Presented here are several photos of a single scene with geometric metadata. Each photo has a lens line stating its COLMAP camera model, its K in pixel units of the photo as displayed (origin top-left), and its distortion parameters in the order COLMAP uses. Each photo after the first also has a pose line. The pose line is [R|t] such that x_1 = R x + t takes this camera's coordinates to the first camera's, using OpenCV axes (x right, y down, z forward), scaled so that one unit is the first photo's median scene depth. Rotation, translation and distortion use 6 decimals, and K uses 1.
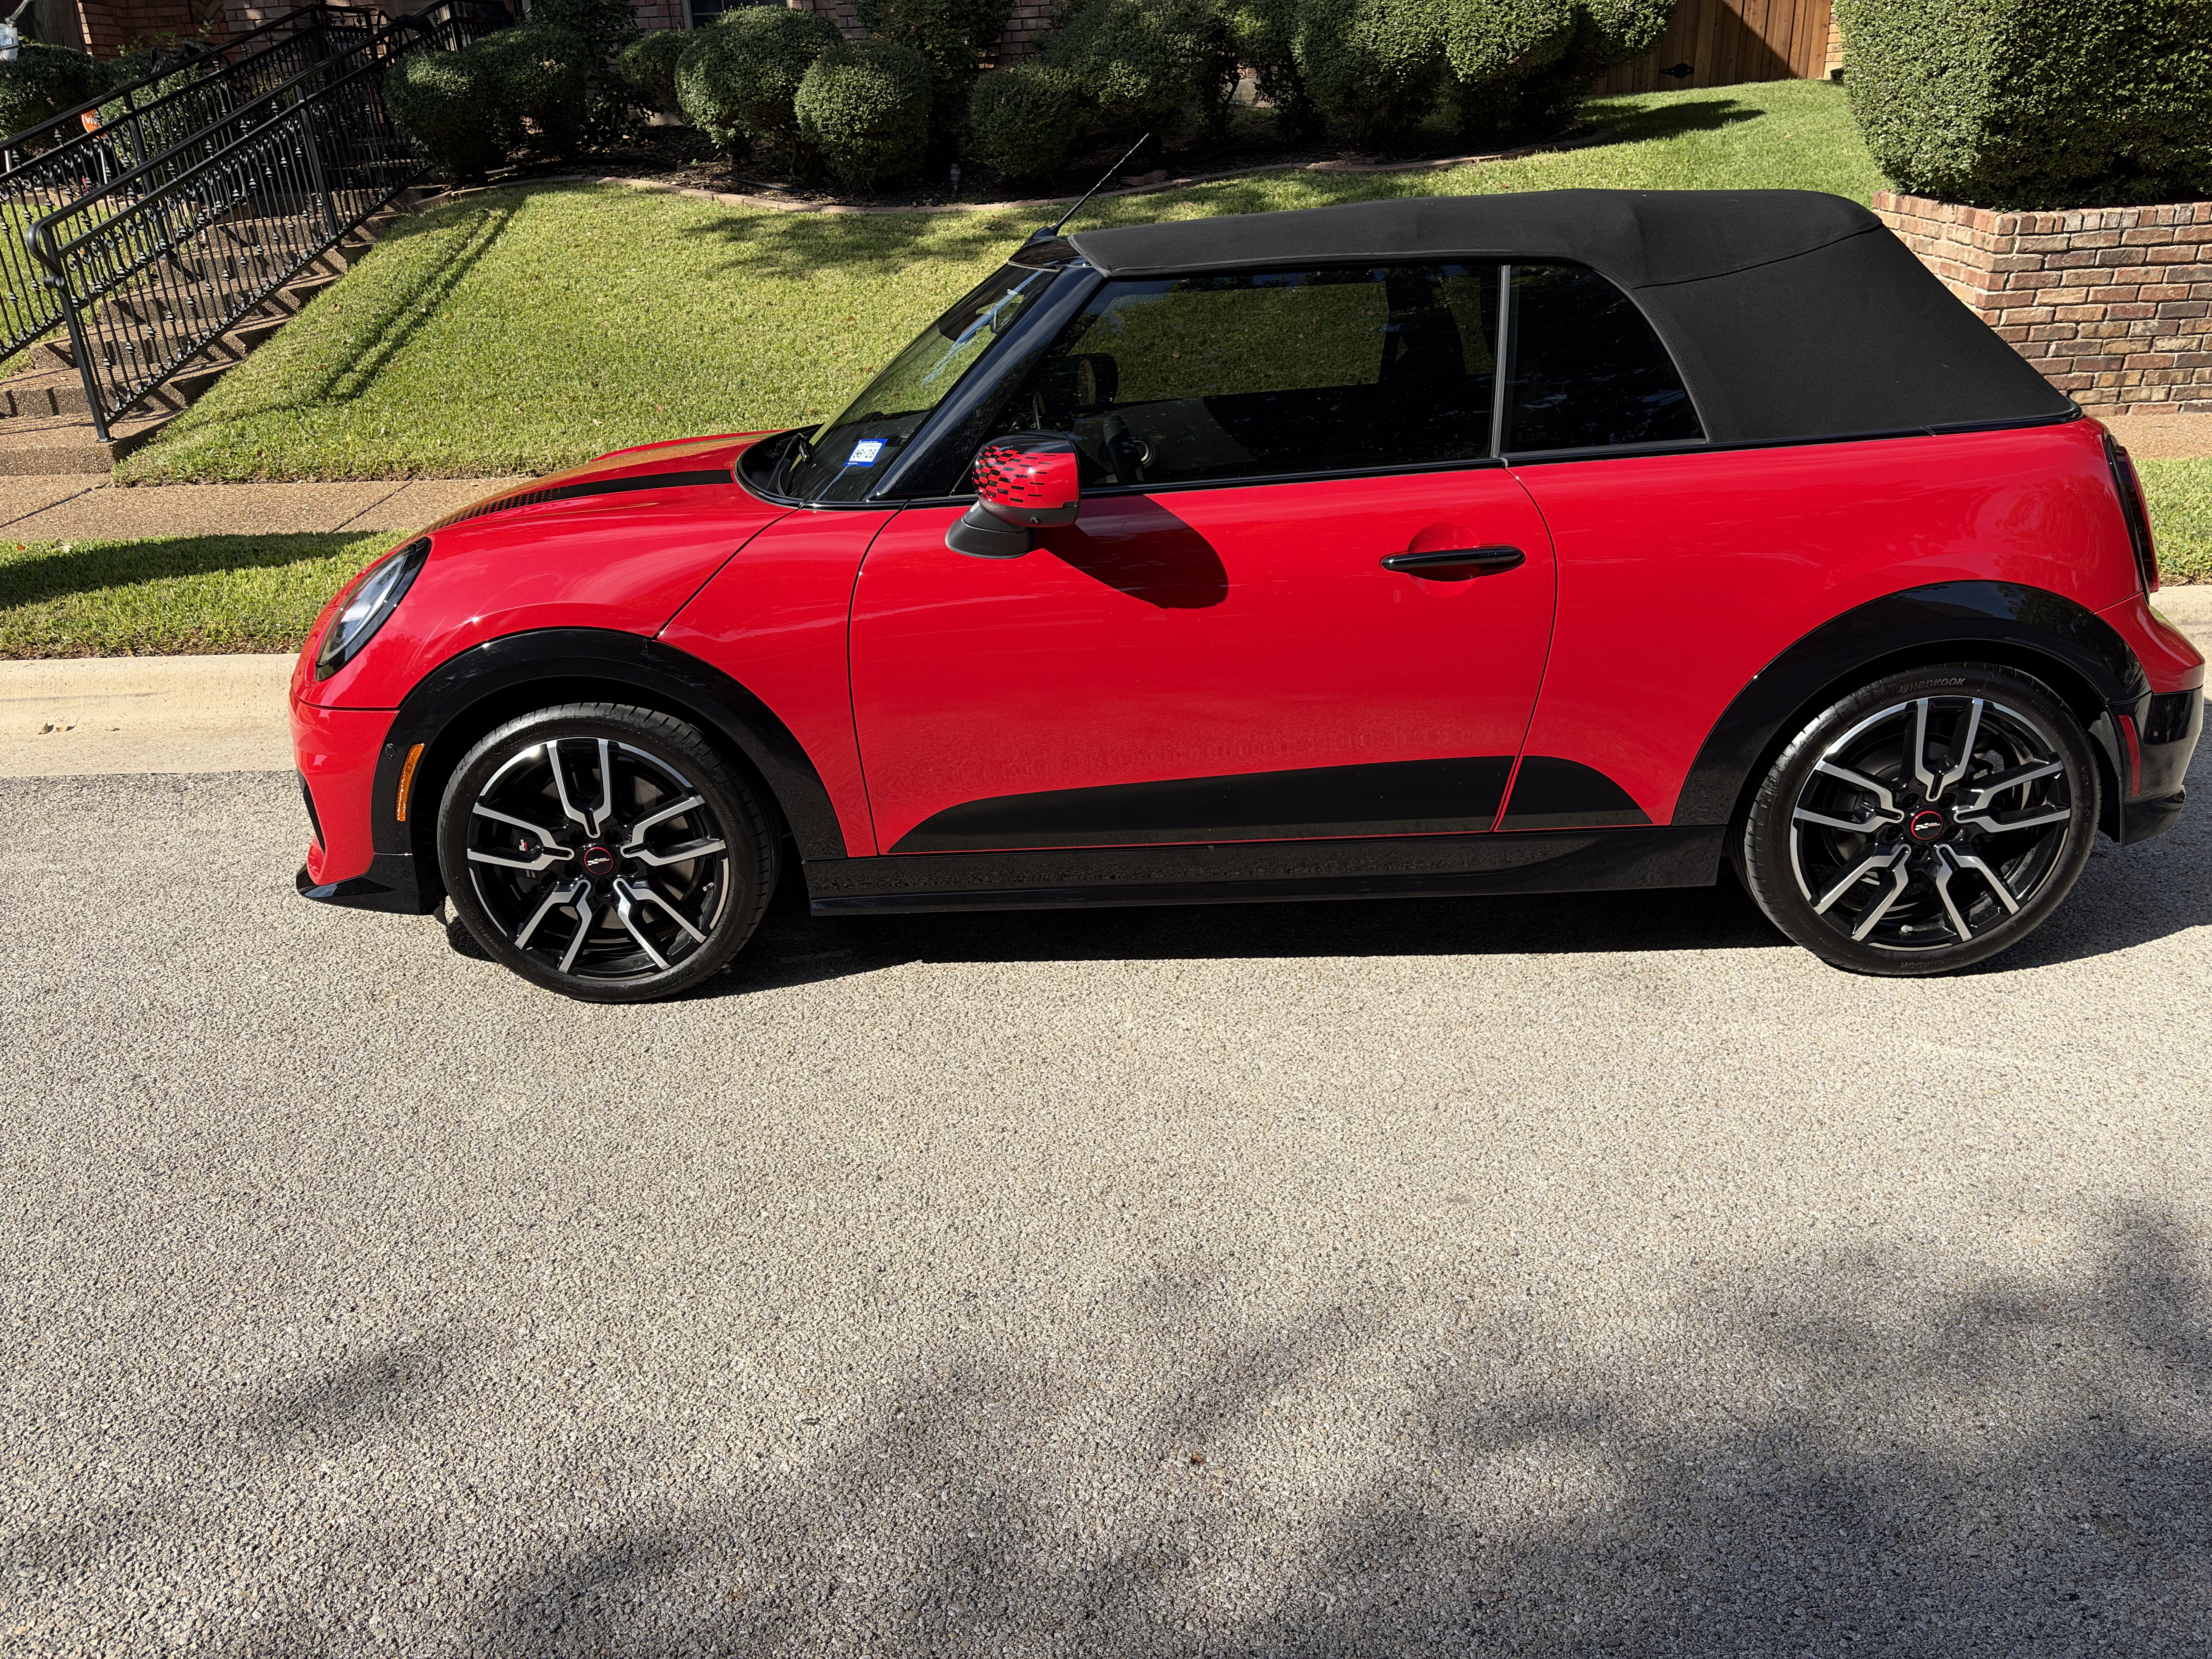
lens RADIAL K [[1678.0, 0, 1104.2], [0, 1678.0, 796.5], [0, 0, 1]] dist [0.047267, -0.051657]
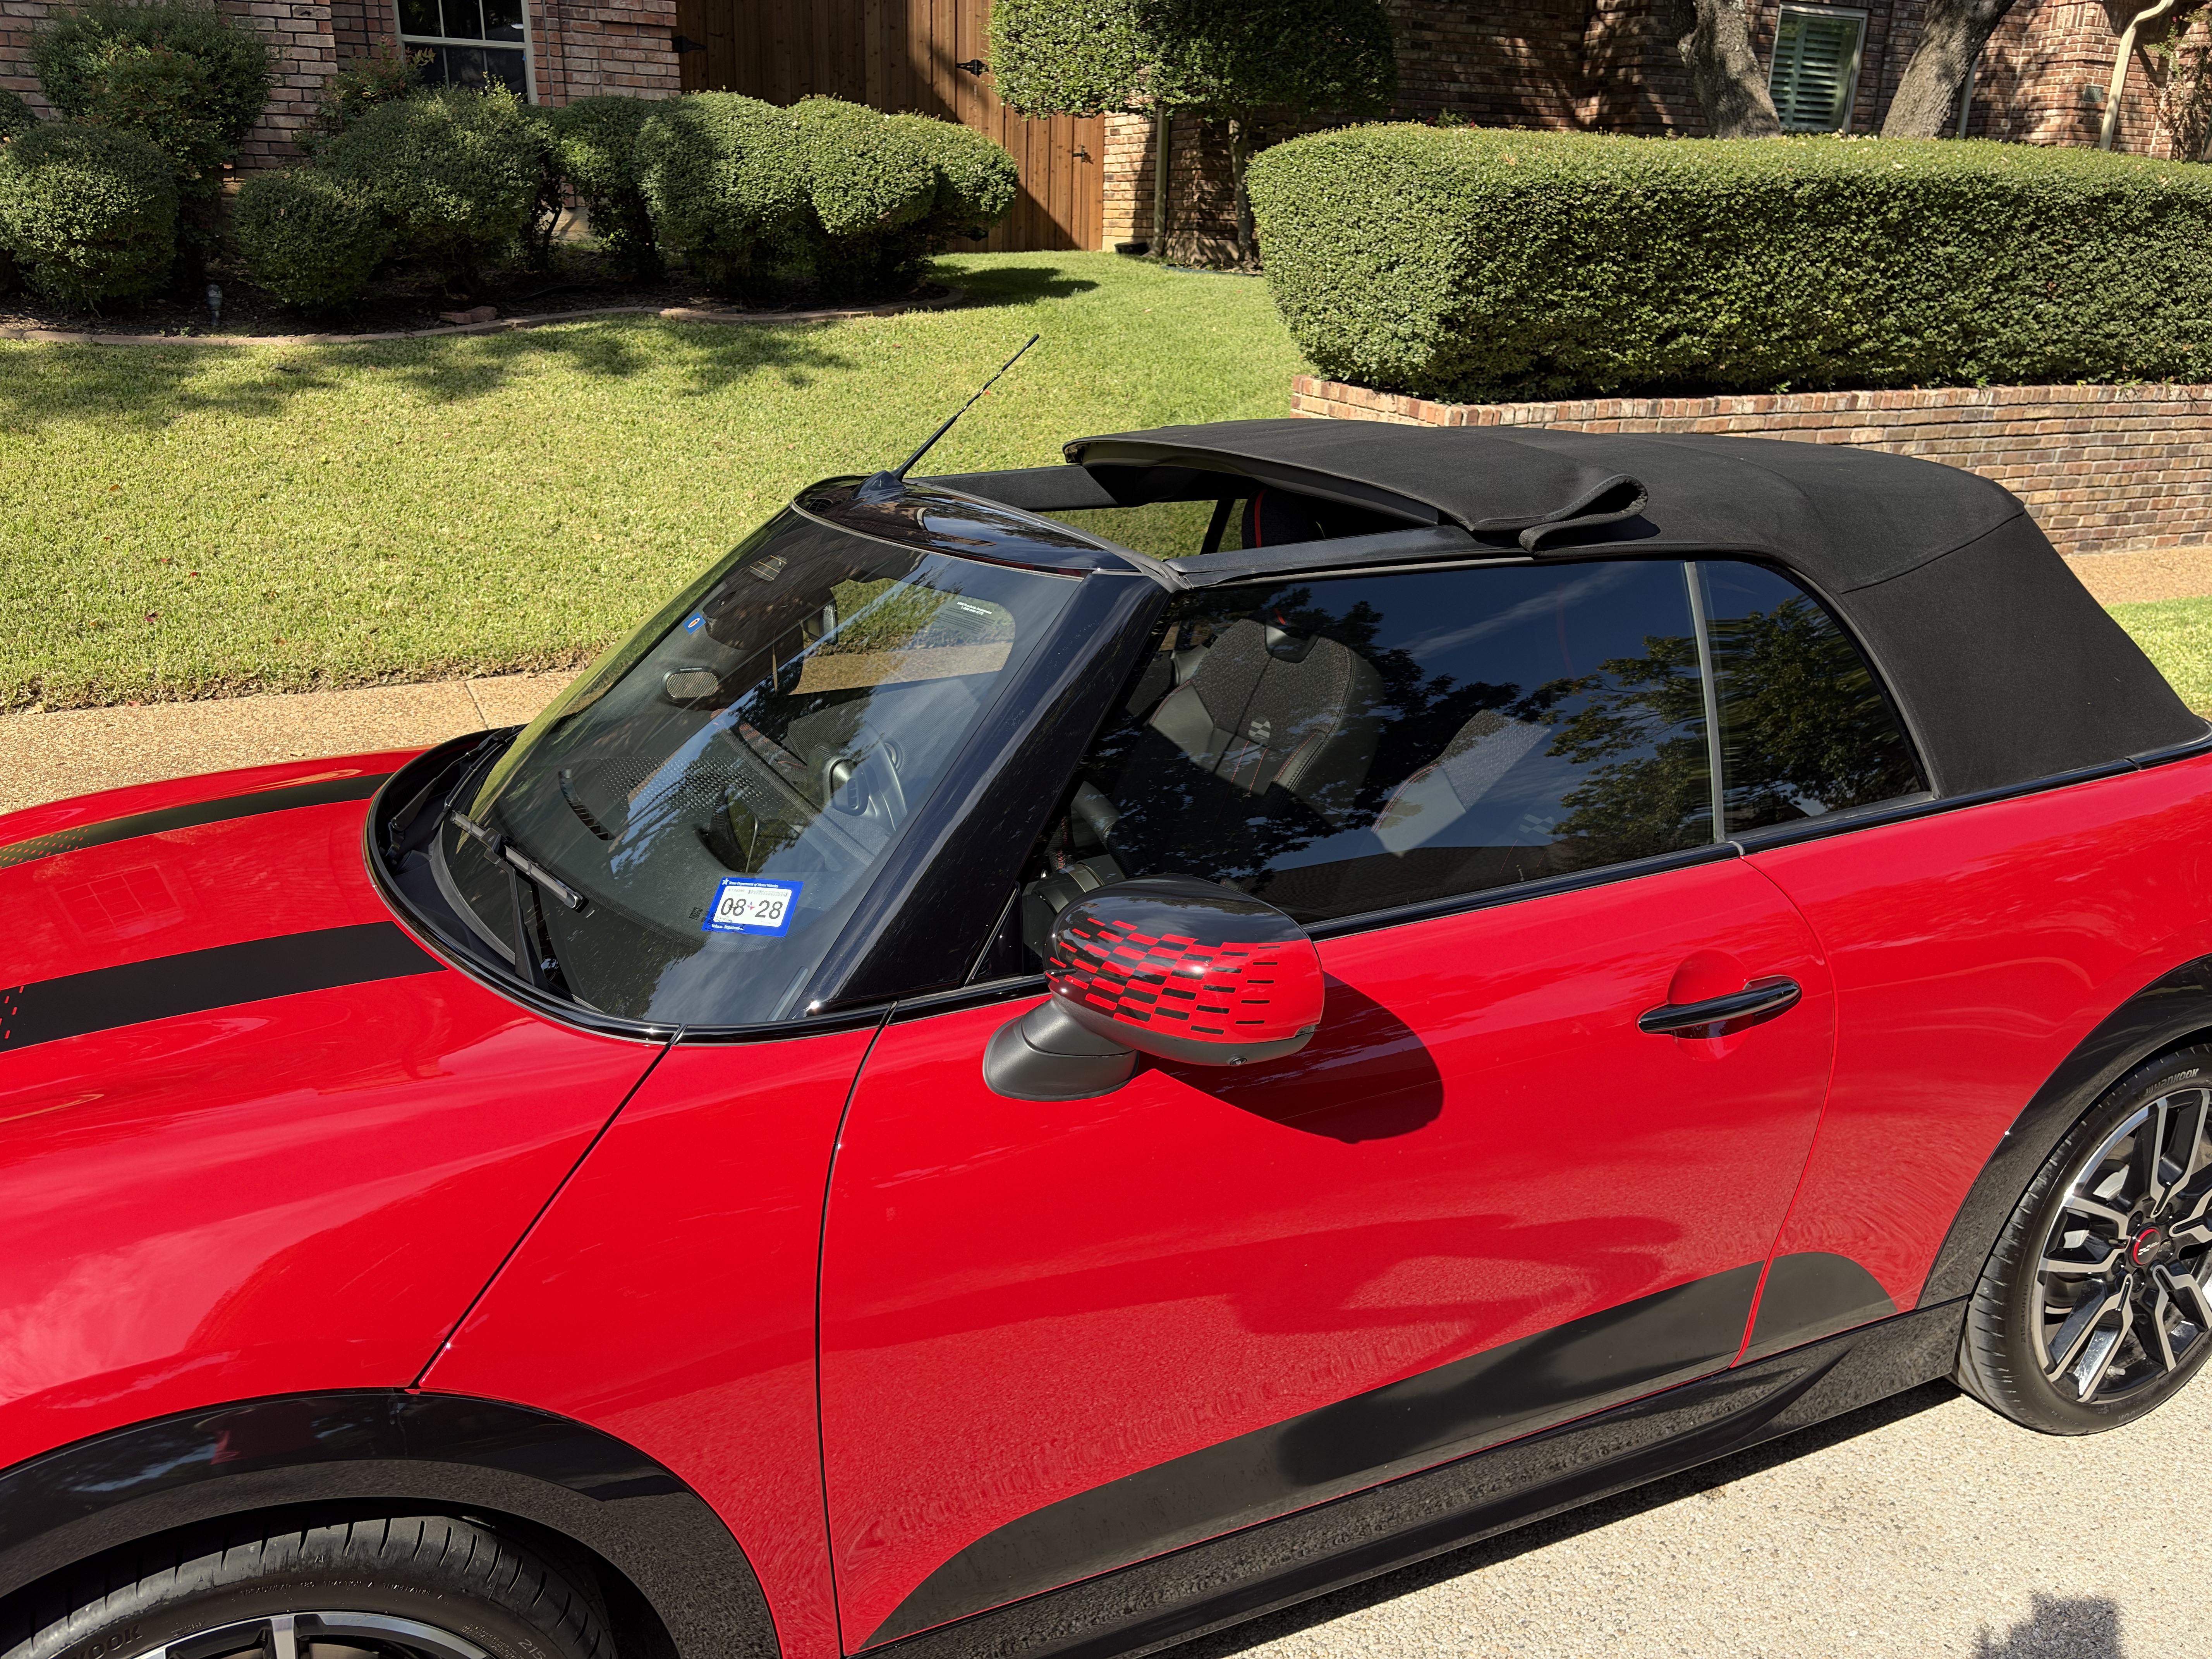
lens RADIAL K [[1659.5, 0, 1109.7], [0, 1659.5, 799.0], [0, 0, 1]] dist [0.092223, -0.104511]
pose [[0.898531, -0.077846, 0.431951, -0.112300], [0.107217, 0.993260, -0.044025, -0.085192], [-0.425613, 0.085871, 0.900822, 0.195518]]
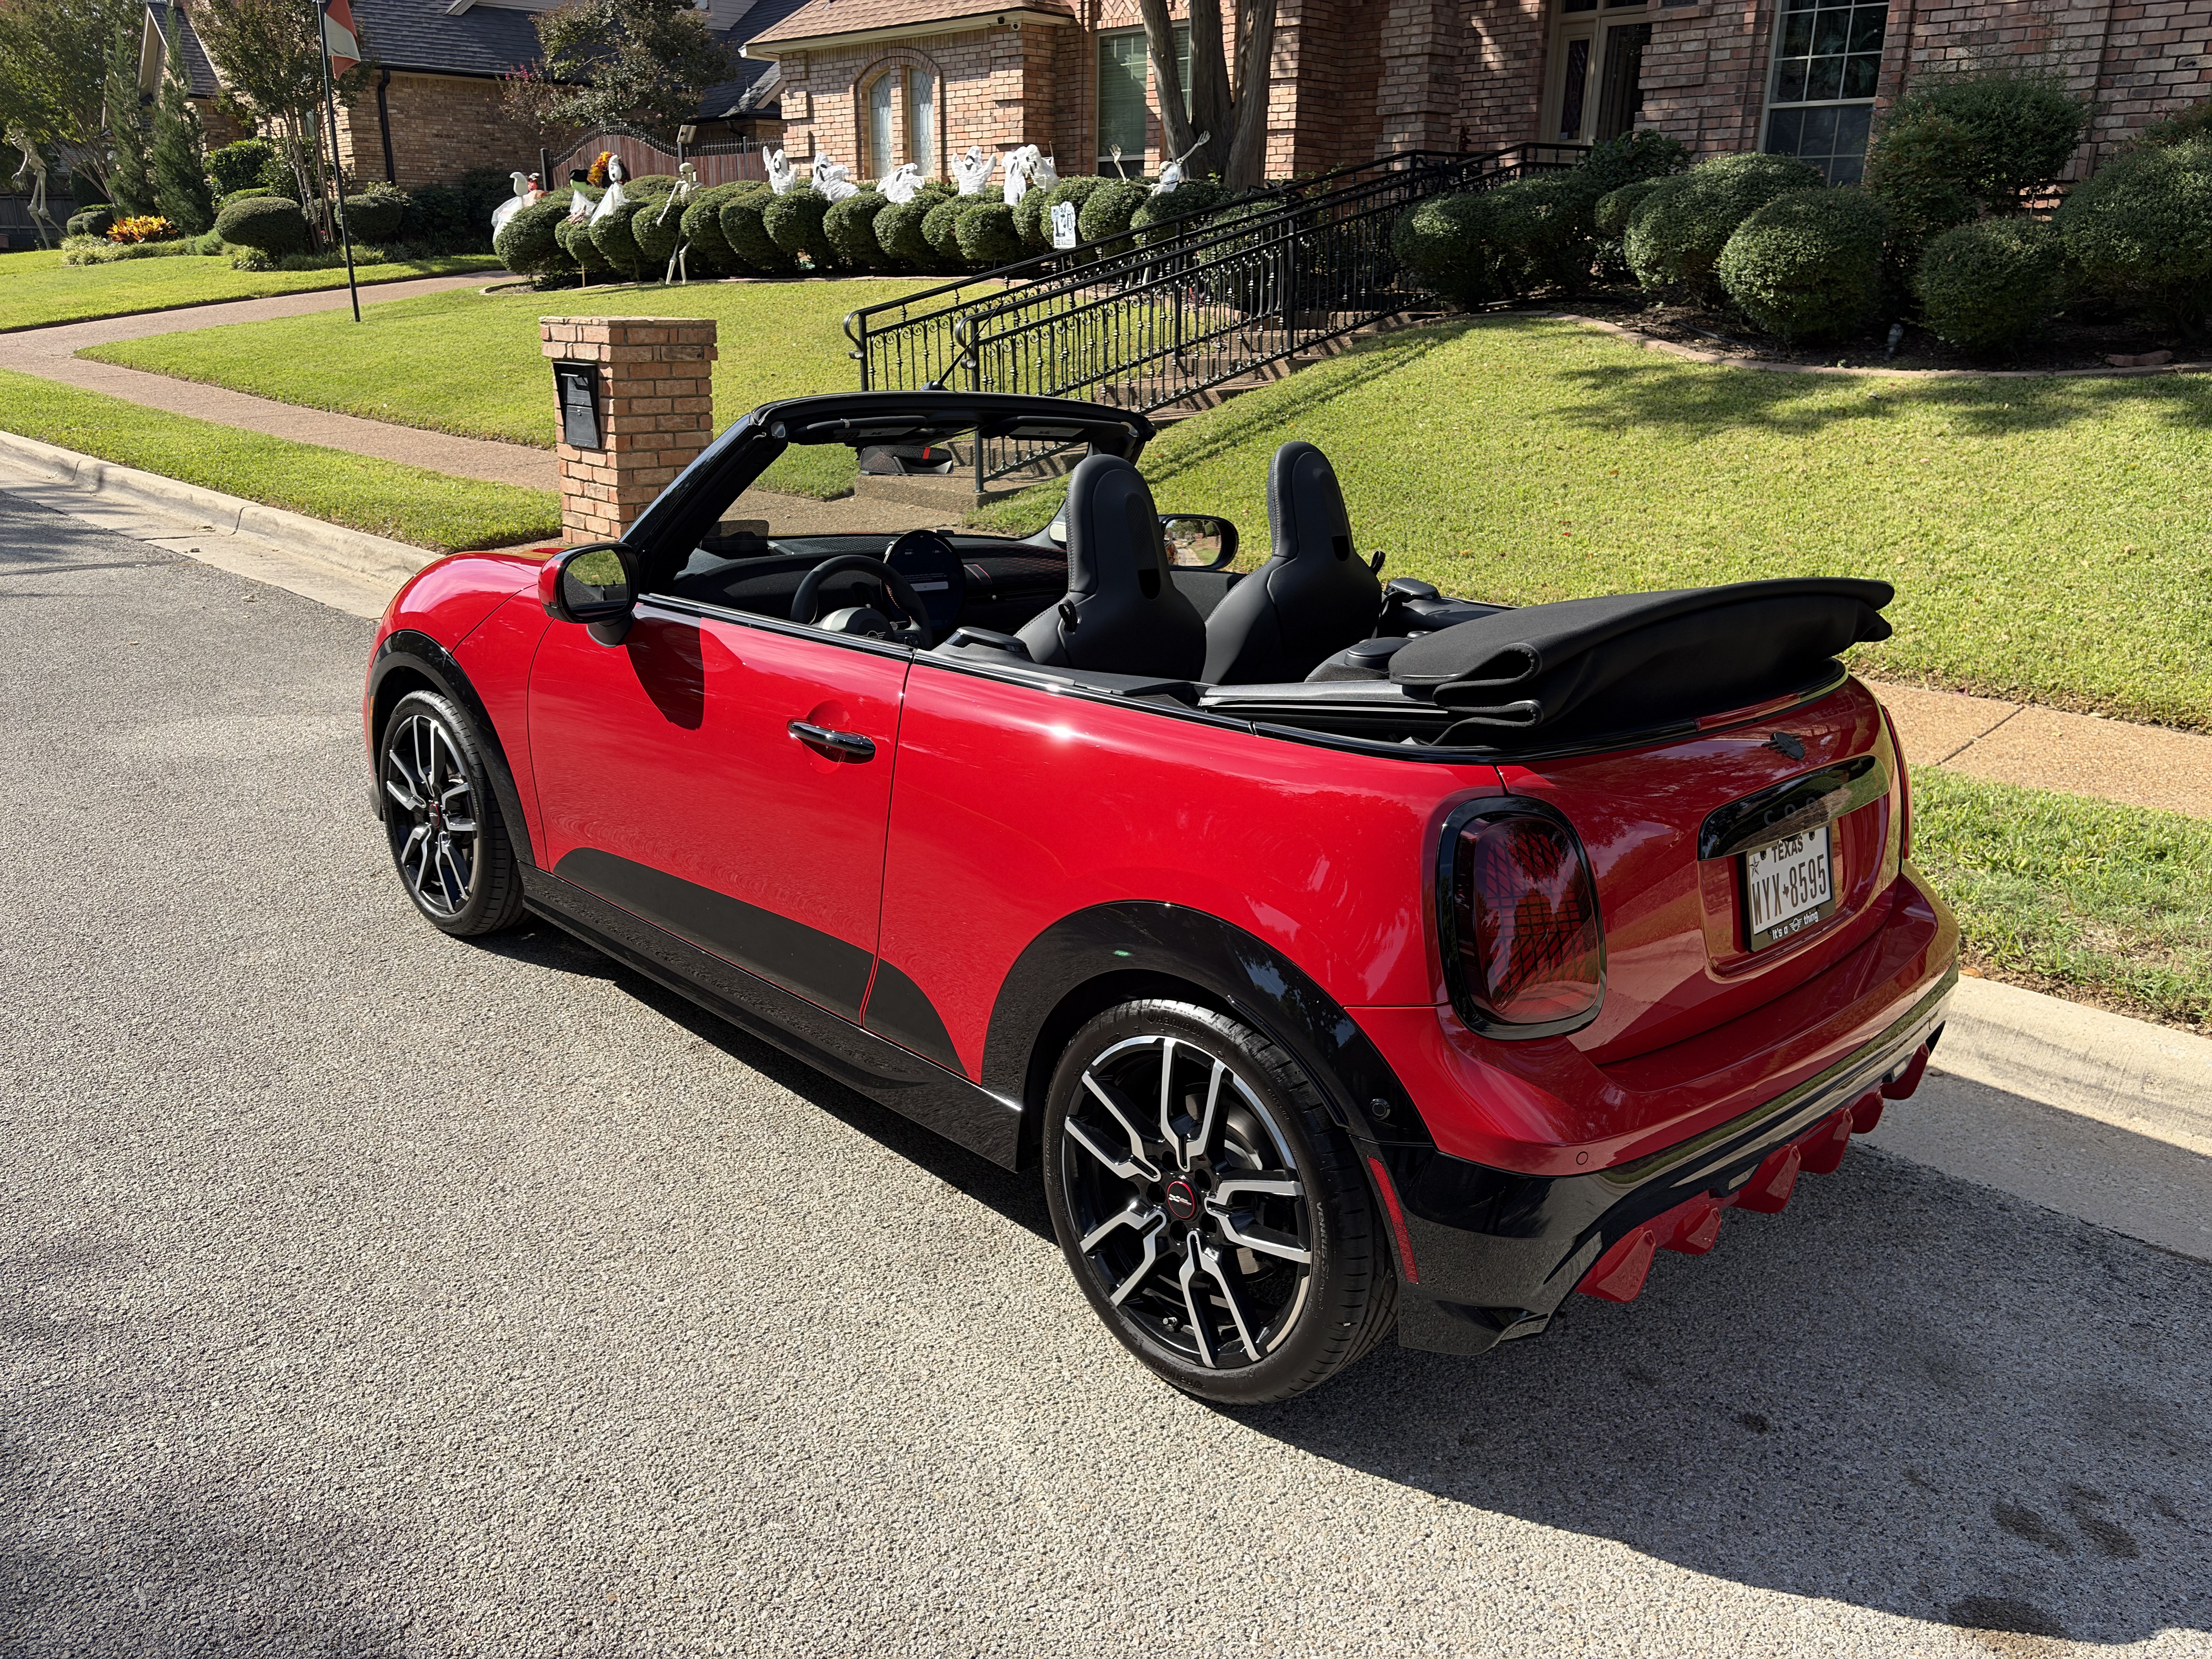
lens RADIAL K [[1676.5, 0, 1092.4], [0, 1676.5, 789.2], [0, 0, 1]] dist [0.070514, -0.074472]
pose [[0.724300, 0.251501, -0.641979, 0.374611], [-0.297354, 0.954000, 0.038254, -0.075562], [0.622069, 0.163188, 0.765767, 0.137542]]
